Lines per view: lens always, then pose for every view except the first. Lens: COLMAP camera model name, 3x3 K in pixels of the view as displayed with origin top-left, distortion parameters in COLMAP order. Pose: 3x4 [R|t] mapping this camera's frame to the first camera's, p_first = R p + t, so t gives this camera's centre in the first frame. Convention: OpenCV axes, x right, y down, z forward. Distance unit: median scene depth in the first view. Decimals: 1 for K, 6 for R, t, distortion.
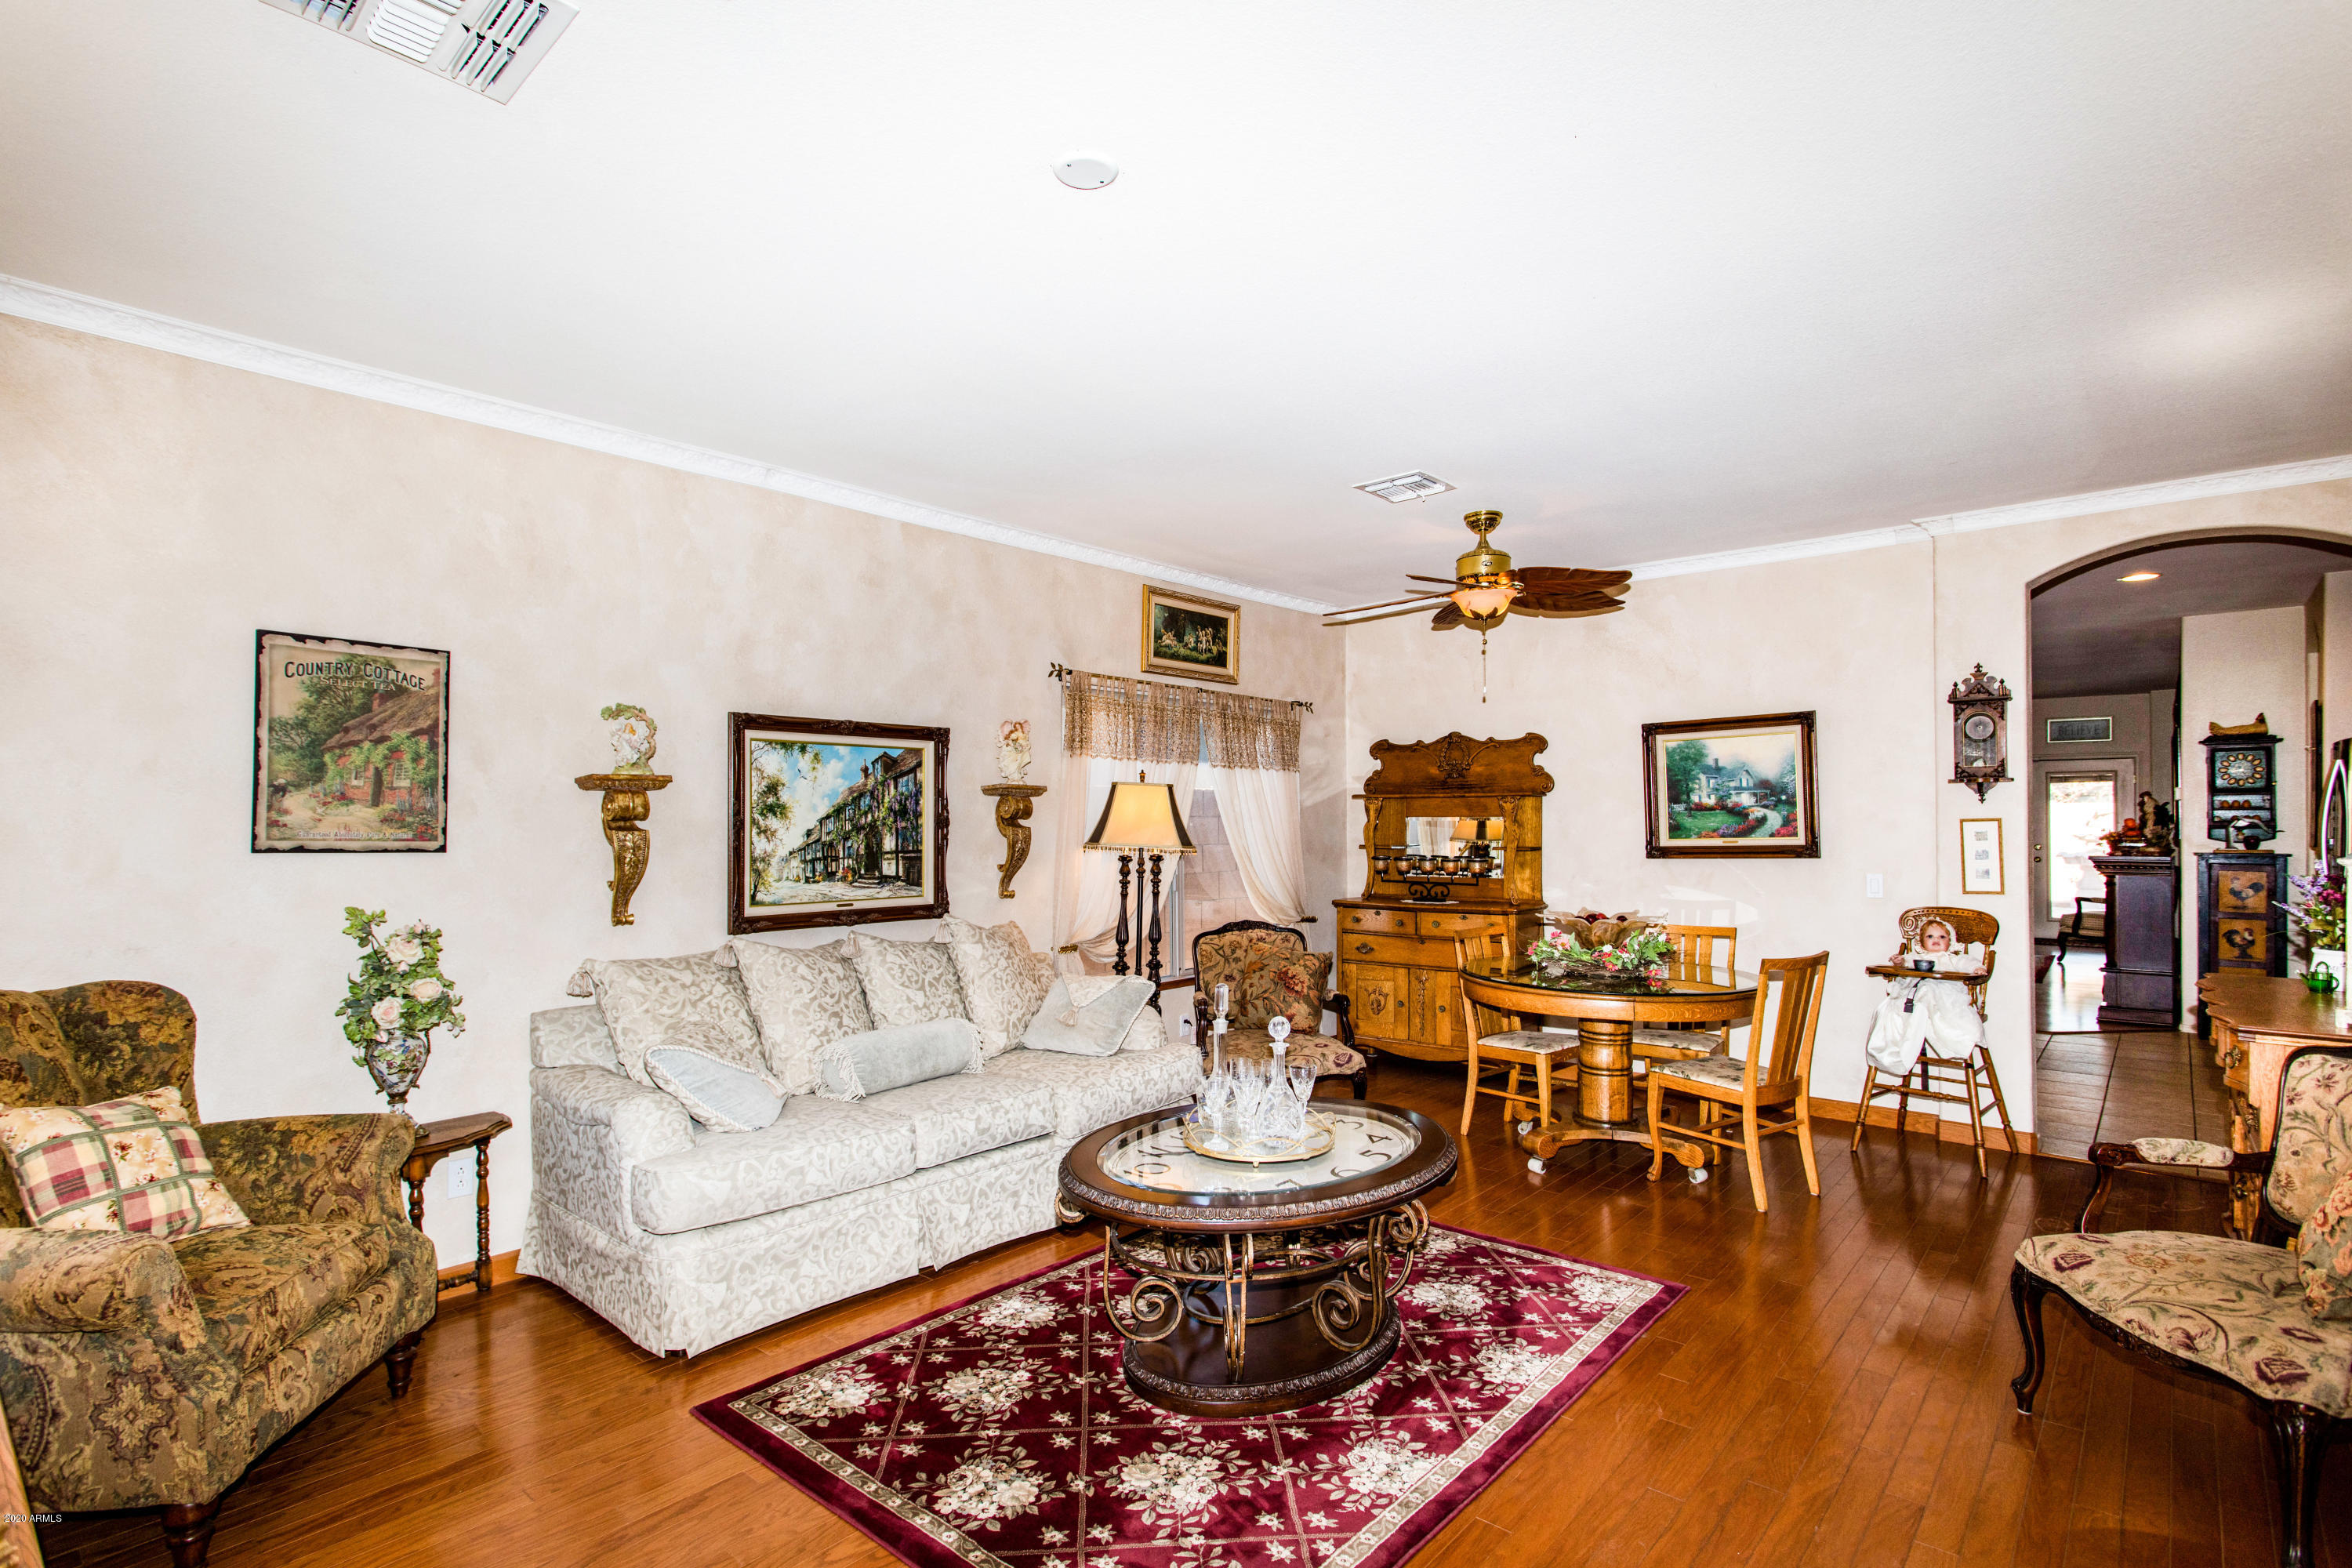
lens RADIAL K [[1137.9, 0, 1168.9], [0, 1137.9, 772.8], [0, 0, 1]] dist [-0.001893, 0.001222]
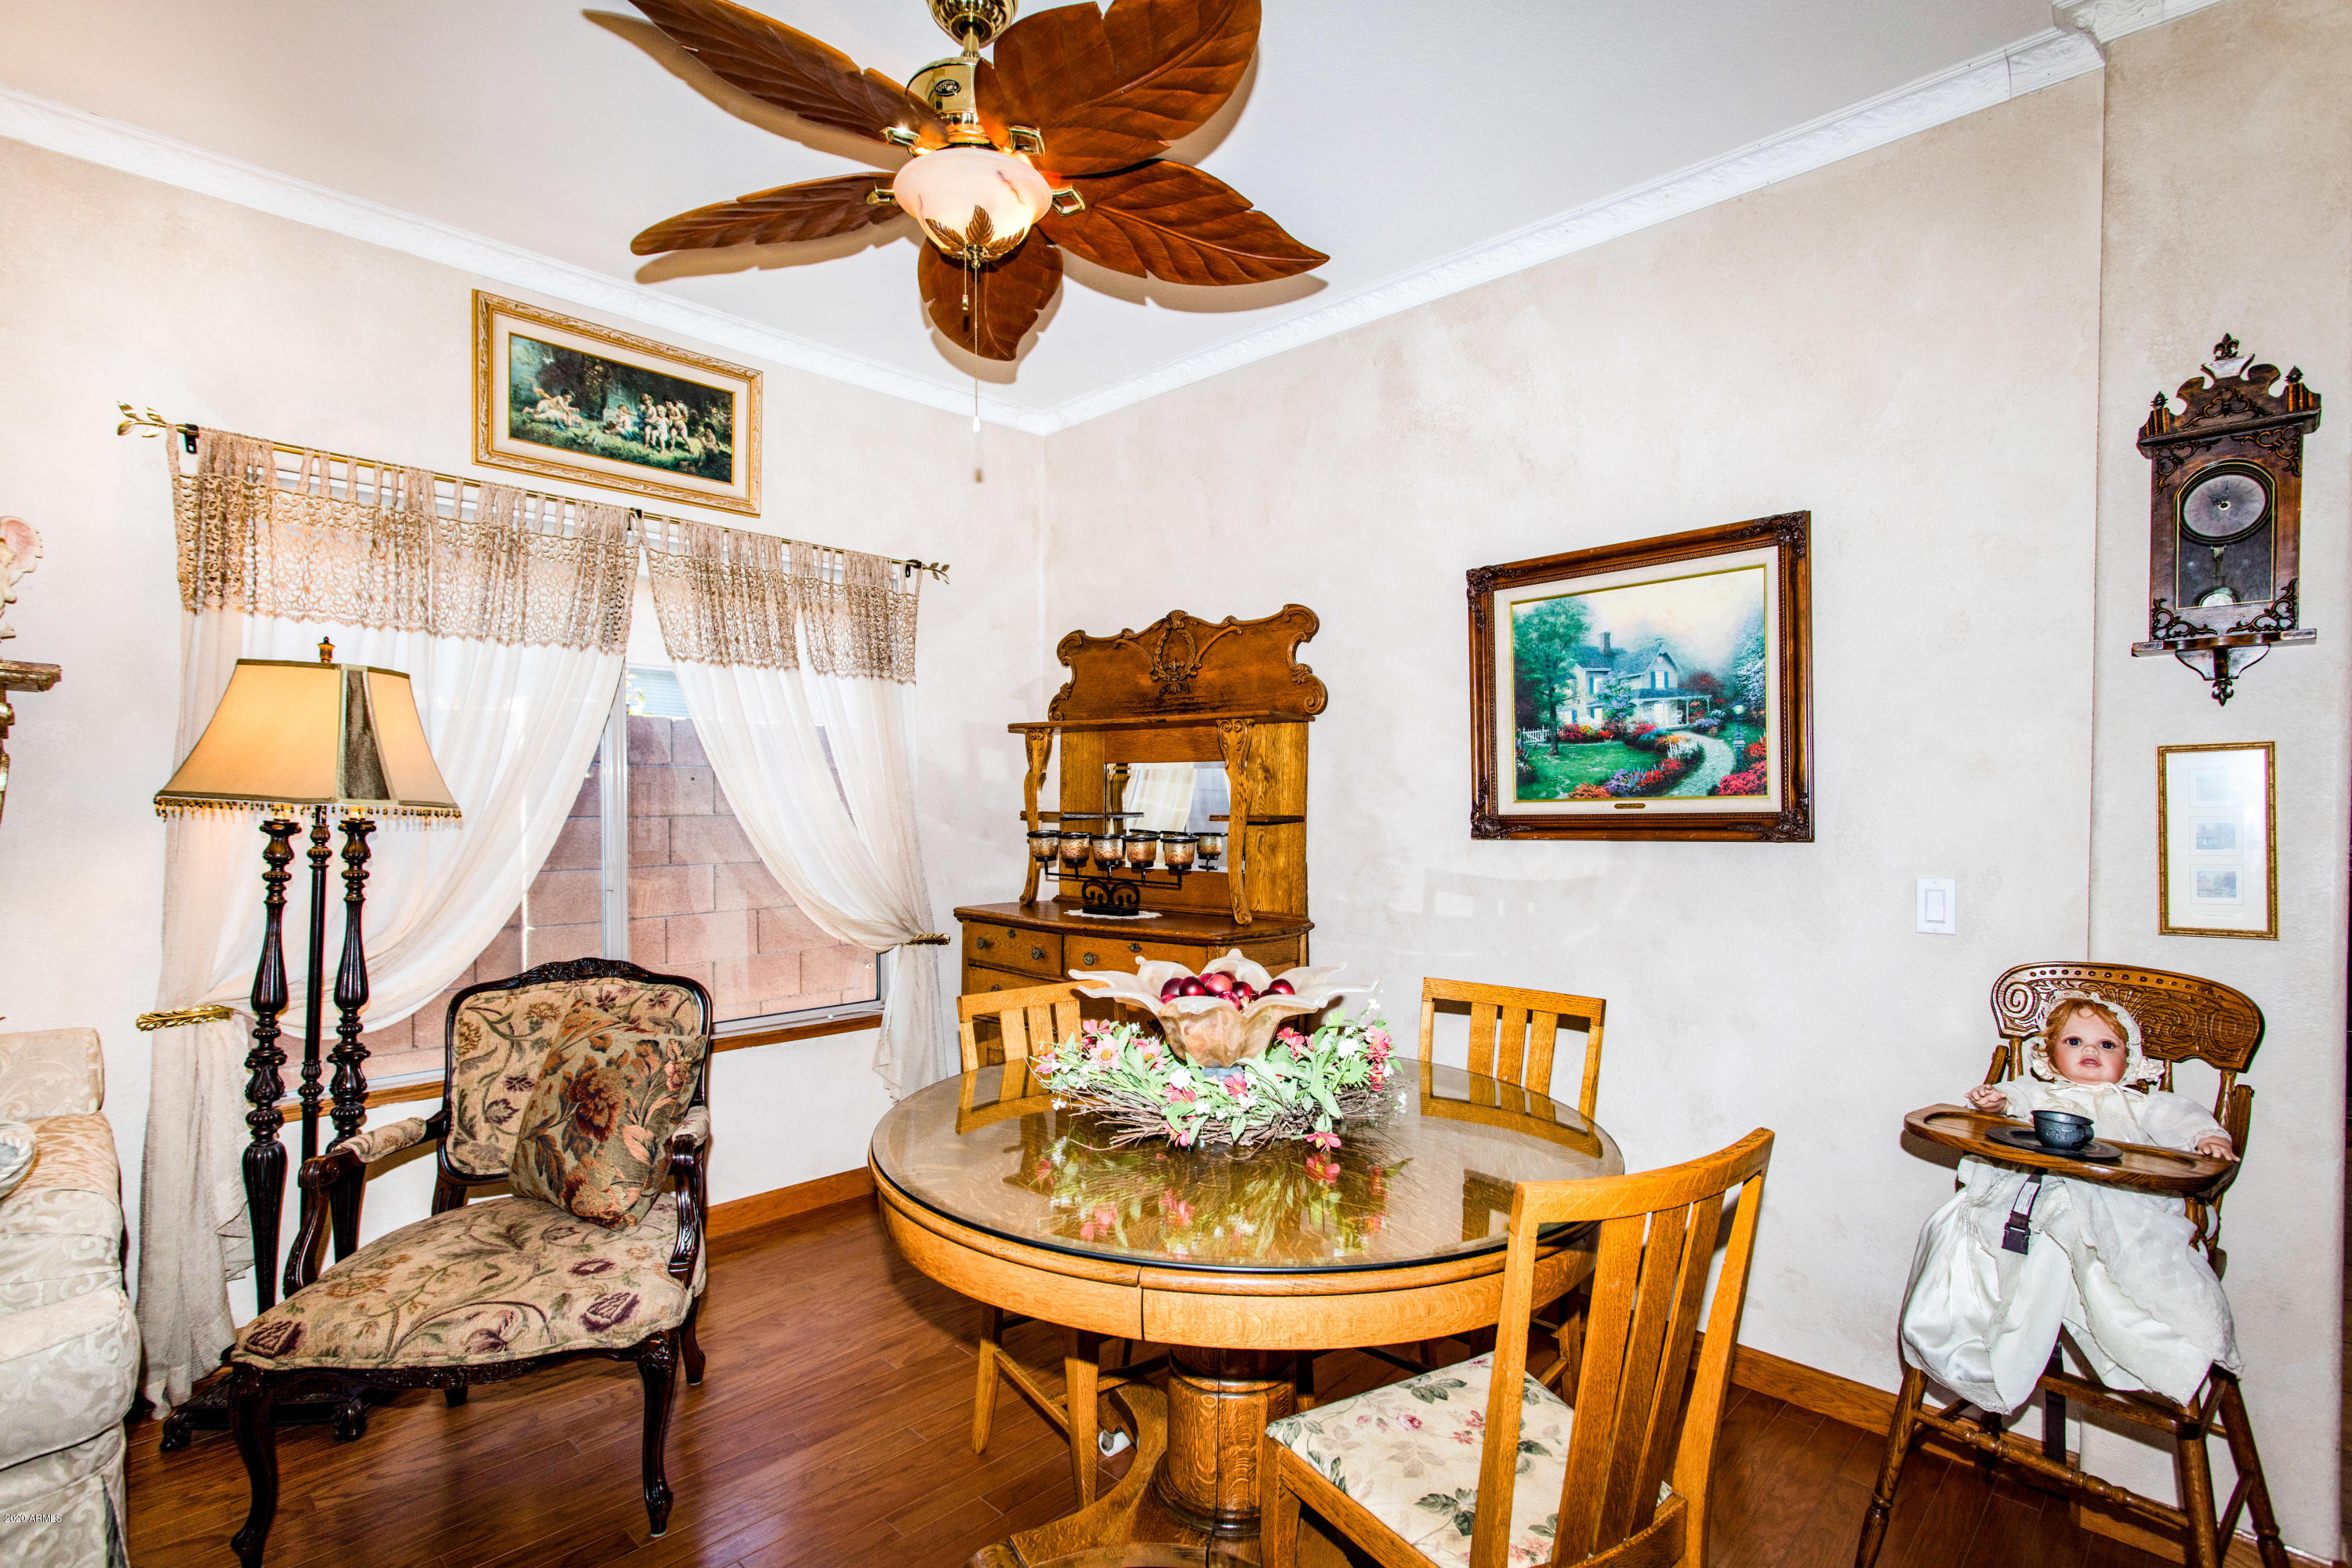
lens RADIAL K [[1137.9, 0, 1179.3], [0, 1137.9, 784.7], [0, 0, 1]] dist [-0.001893, 0.001222]
pose [[0.998997, 0.008007, -0.044061, 0.323371], [-0.006769, 0.999580, 0.028170, 0.039329], [0.044268, -0.027844, 0.998632, 0.511511]]
